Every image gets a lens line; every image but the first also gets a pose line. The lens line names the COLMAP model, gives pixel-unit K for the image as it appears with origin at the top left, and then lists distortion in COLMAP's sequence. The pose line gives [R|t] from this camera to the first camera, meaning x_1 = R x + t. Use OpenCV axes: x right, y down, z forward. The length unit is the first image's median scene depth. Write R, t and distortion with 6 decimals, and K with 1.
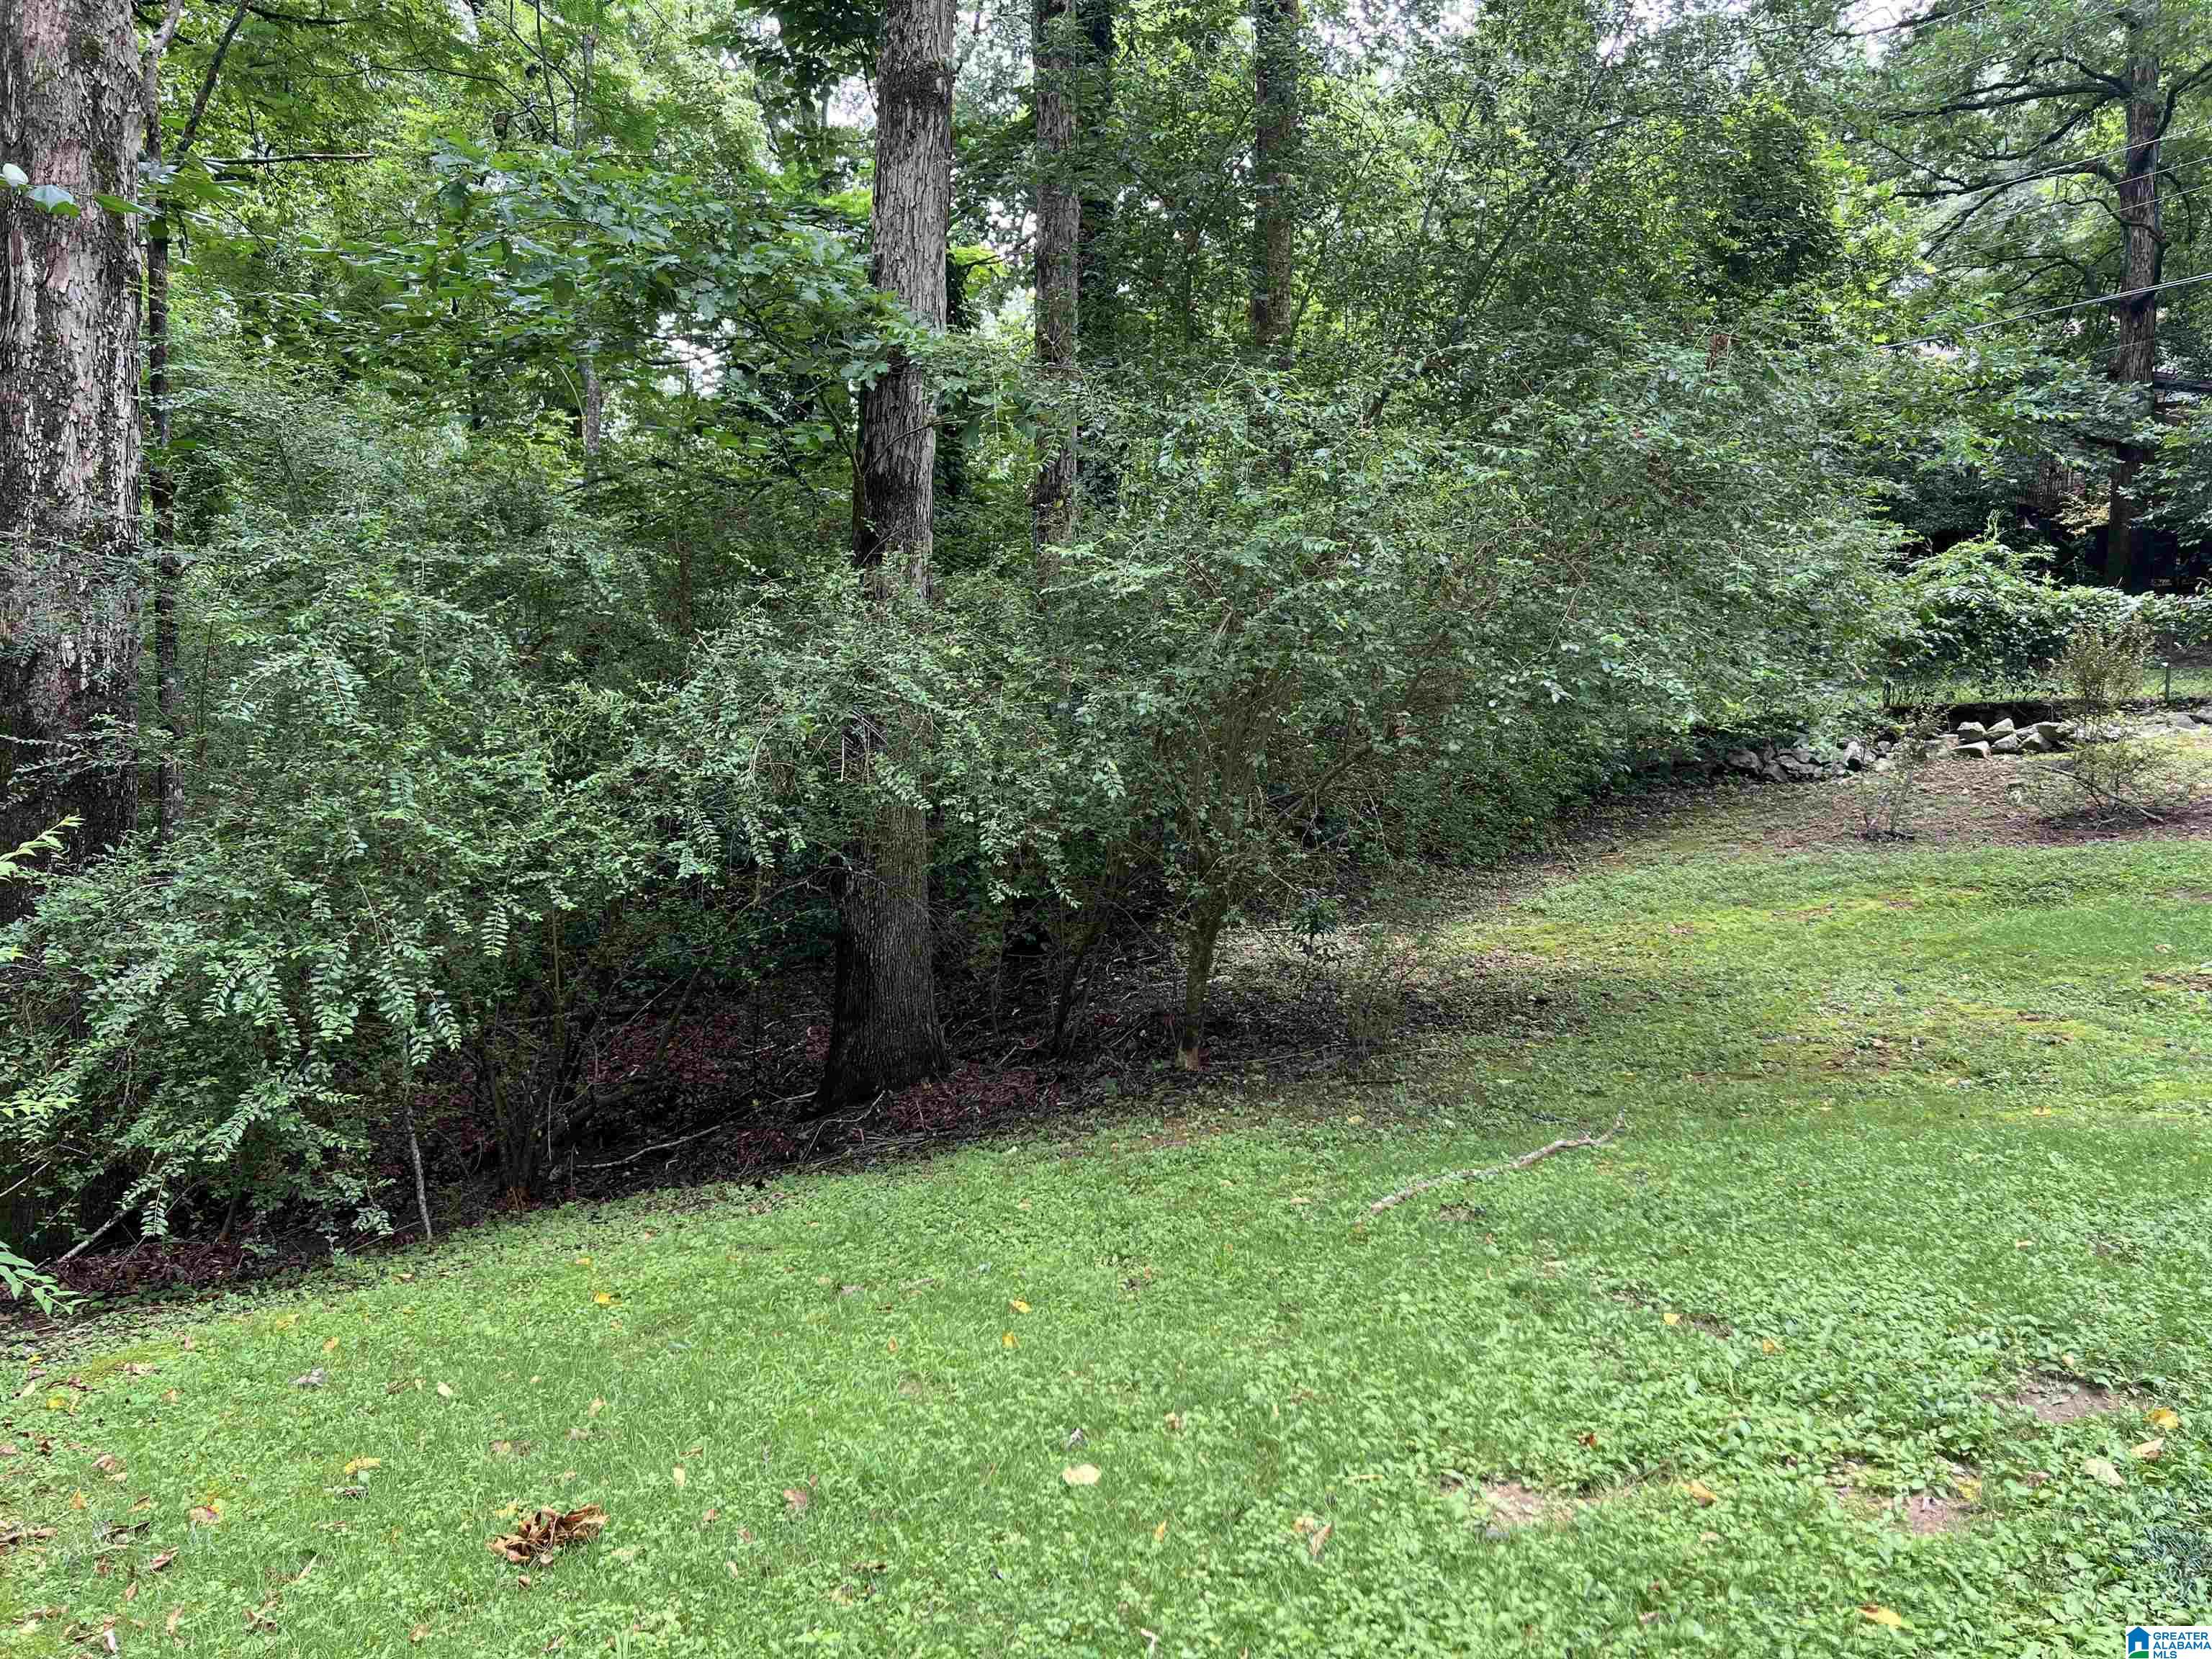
lens RADIAL K [[1640.7, 0, 1123.6], [0, 1640.7, 784.8], [0, 0, 1]] dist [0.055408, -0.048223]
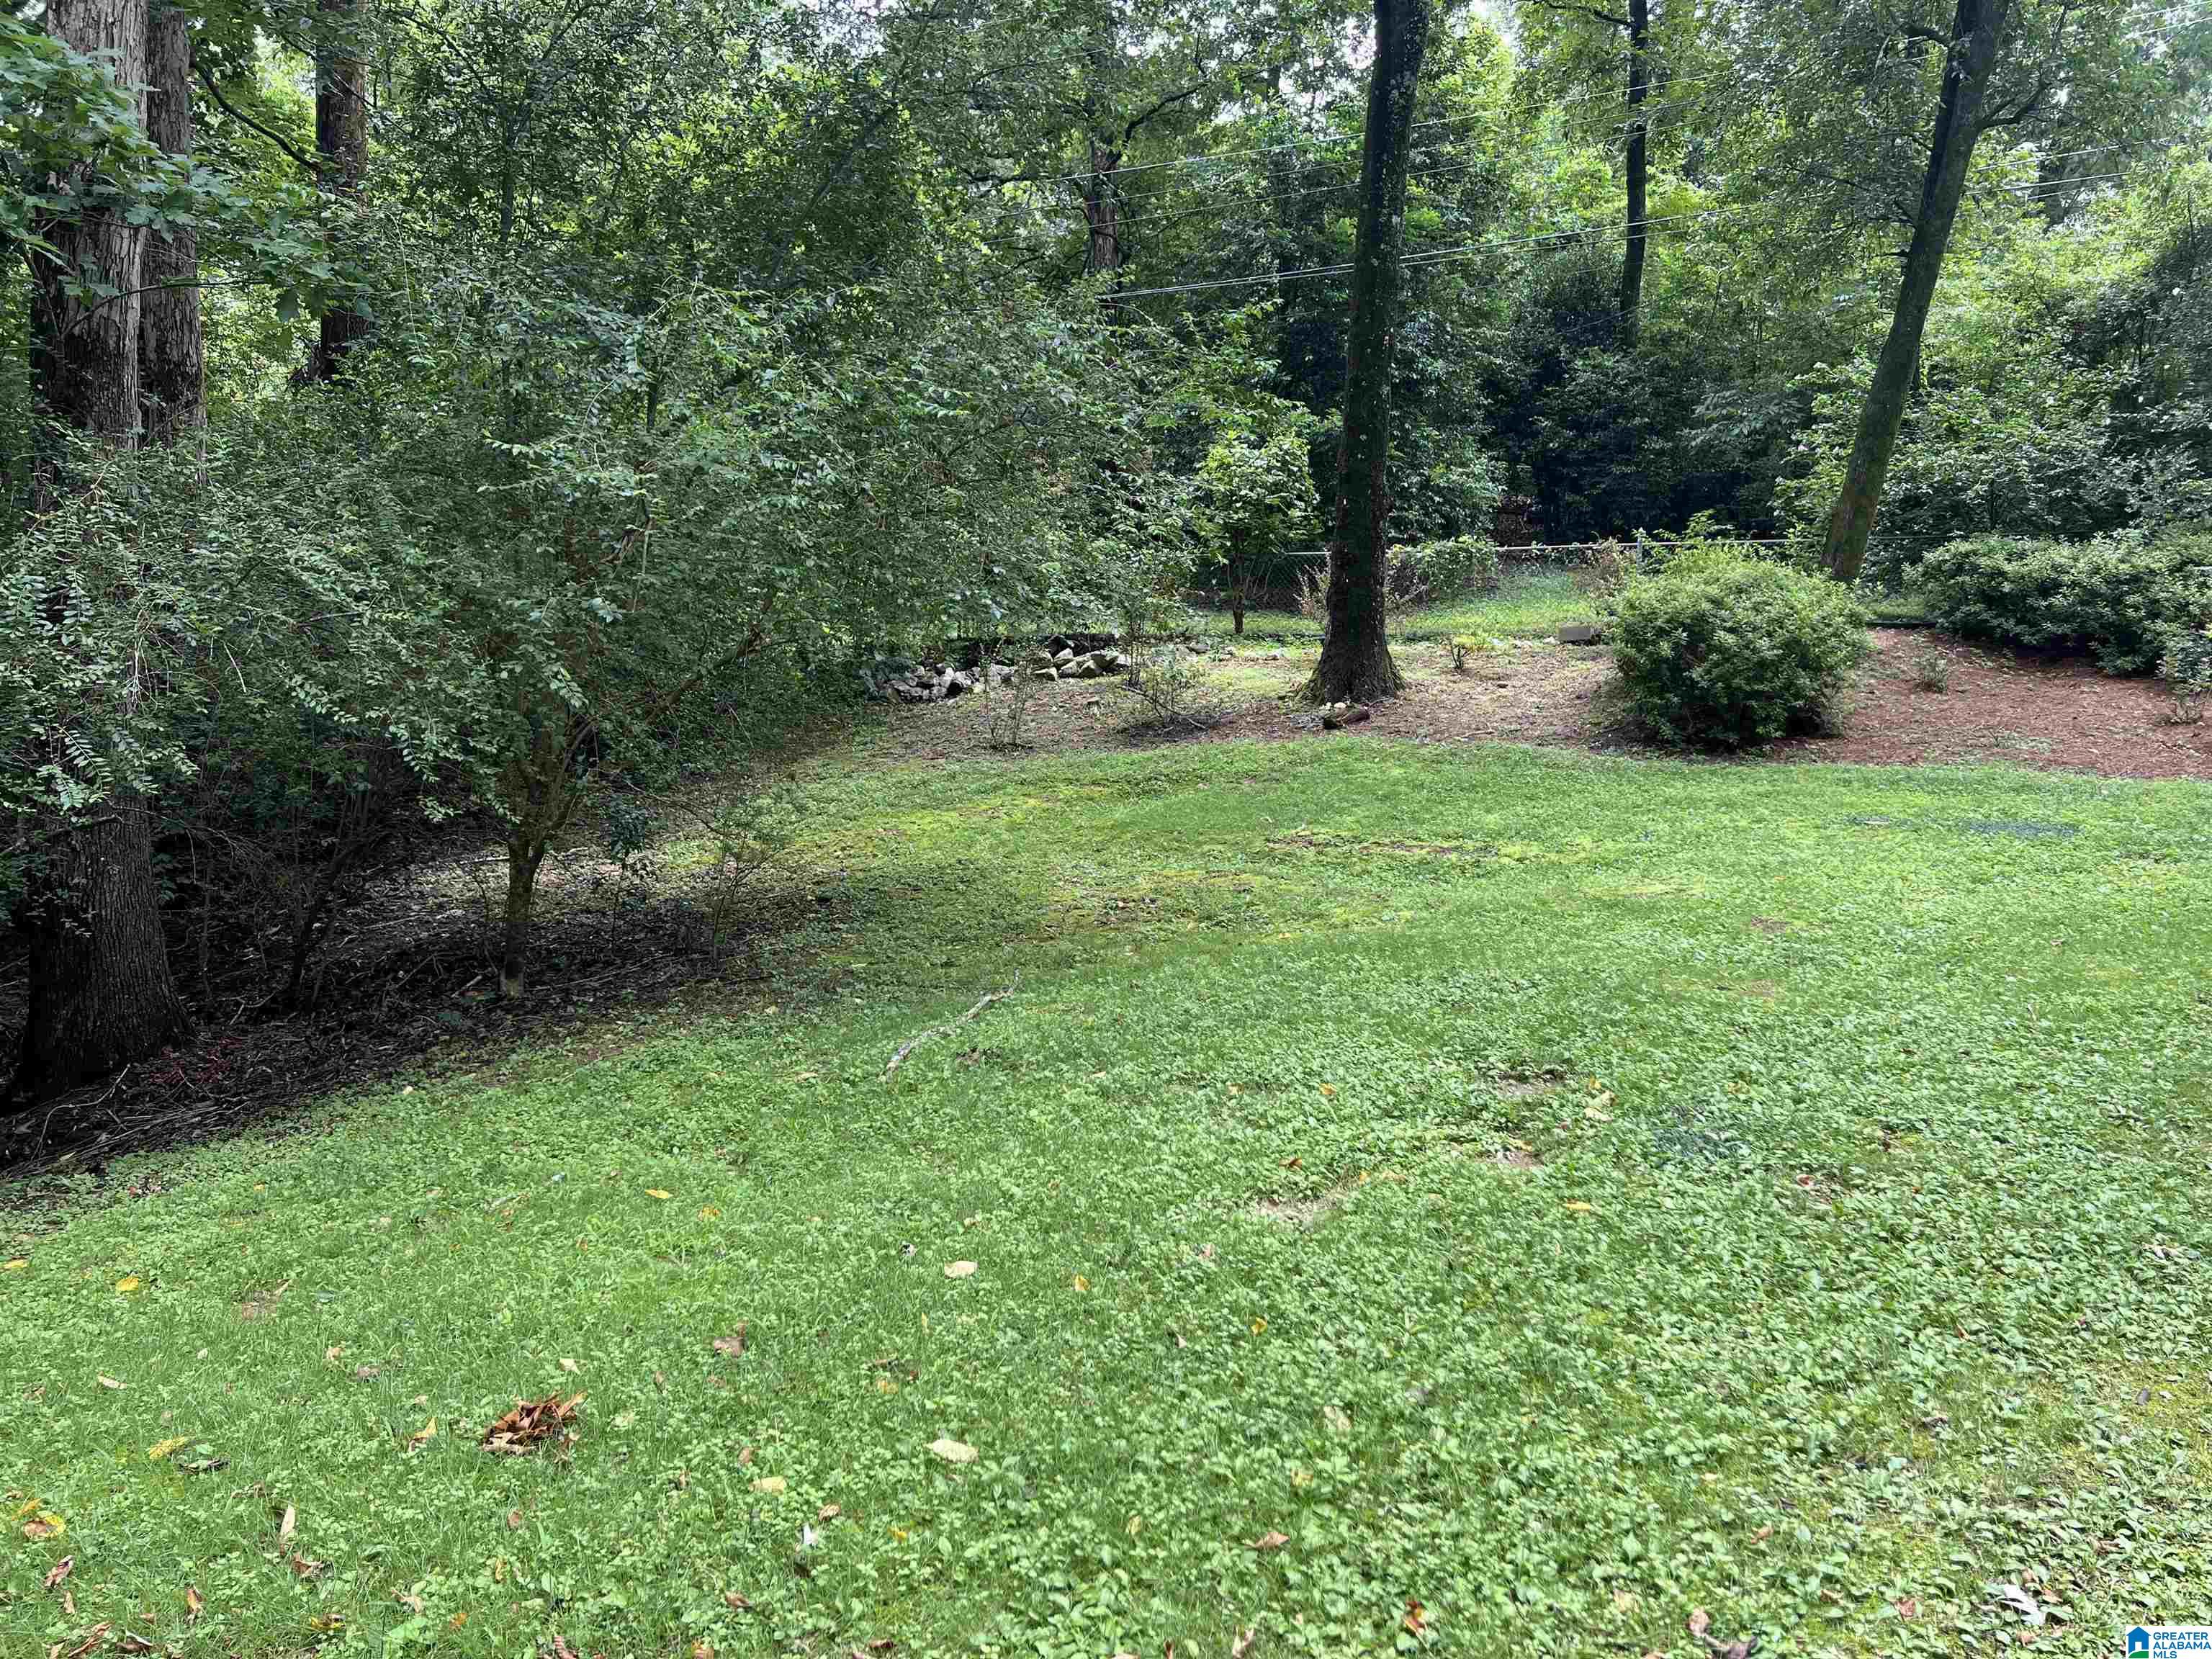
lens RADIAL K [[1640.7, 0, 1123.9], [0, 1640.7, 826.5], [0, 0, 1]] dist [0.055408, -0.048223]
pose [[0.822936, -0.055090, 0.565456, -0.115021], [0.018503, 0.997359, 0.070239, 0.006147], [-0.567832, -0.047340, 0.821782, -0.000455]]
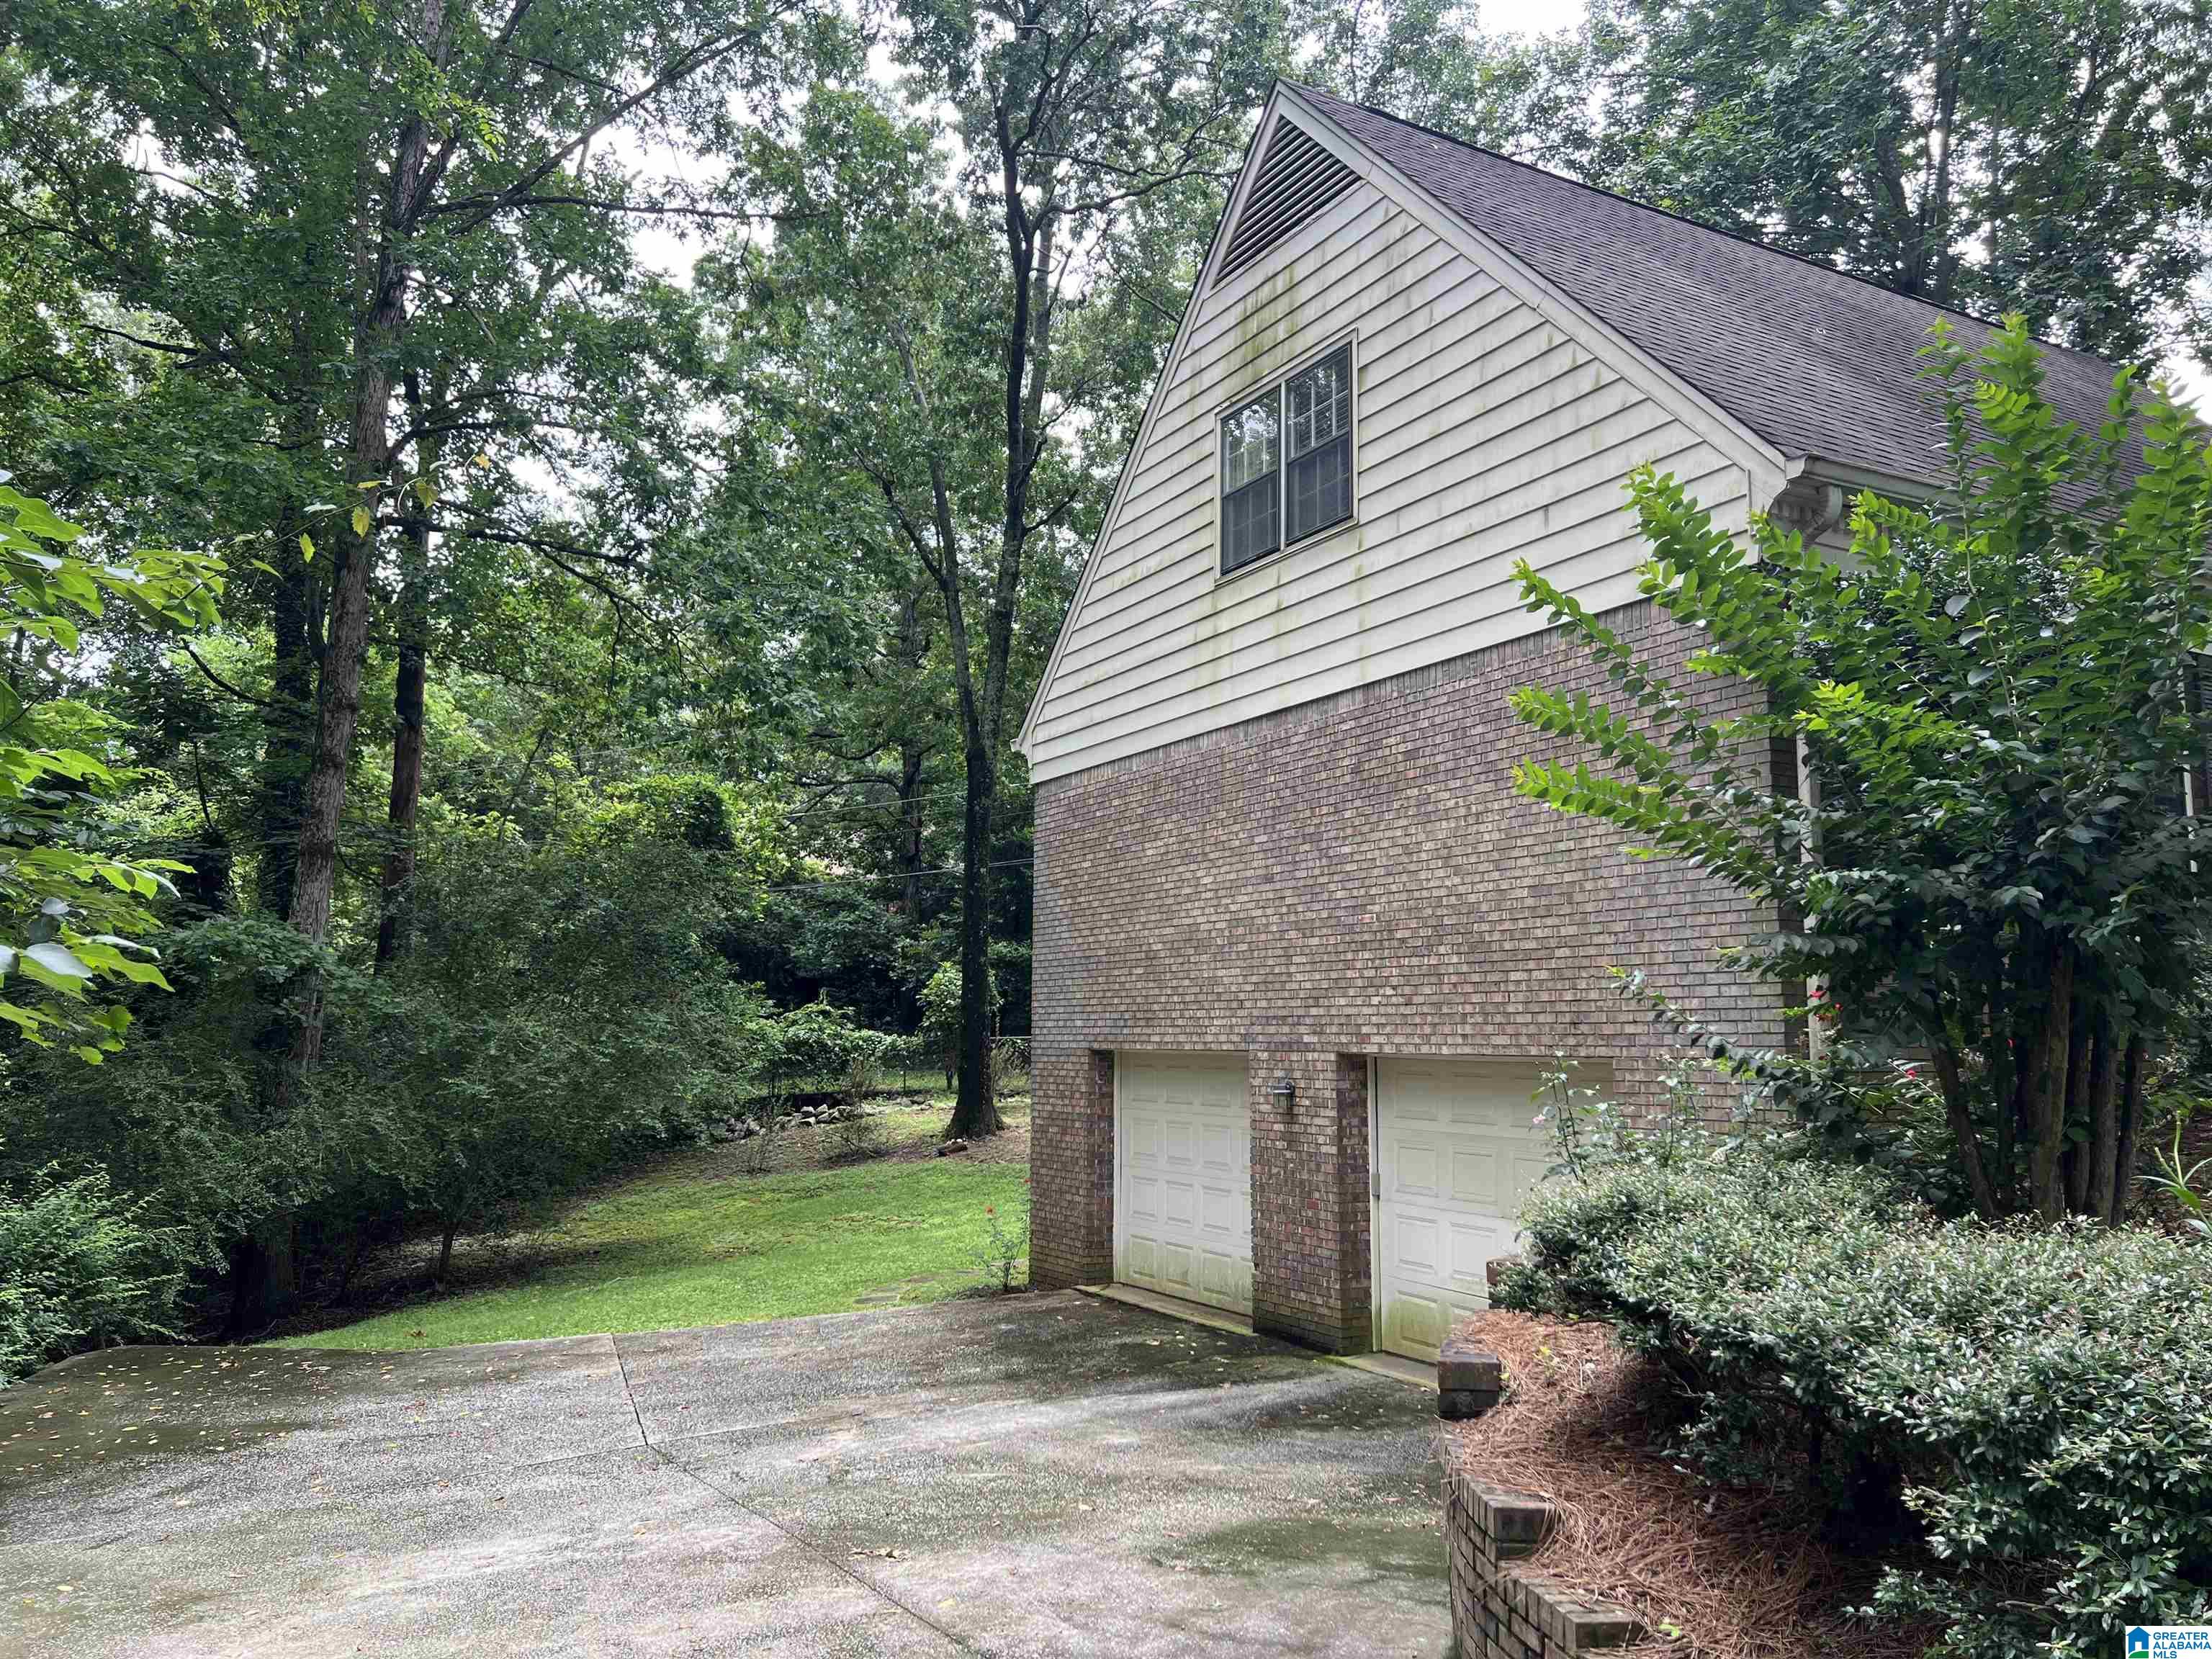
lens RADIAL K [[1640.7, 0, 1107.1], [0, 1640.7, 832.4], [0, 0, 1]] dist [0.055408, -0.048223]
pose [[0.828424, 0.066141, 0.556183, -0.275057], [0.036976, 0.984379, -0.172138, -0.010688], [-0.558880, 0.163169, 0.813037, -0.784876]]
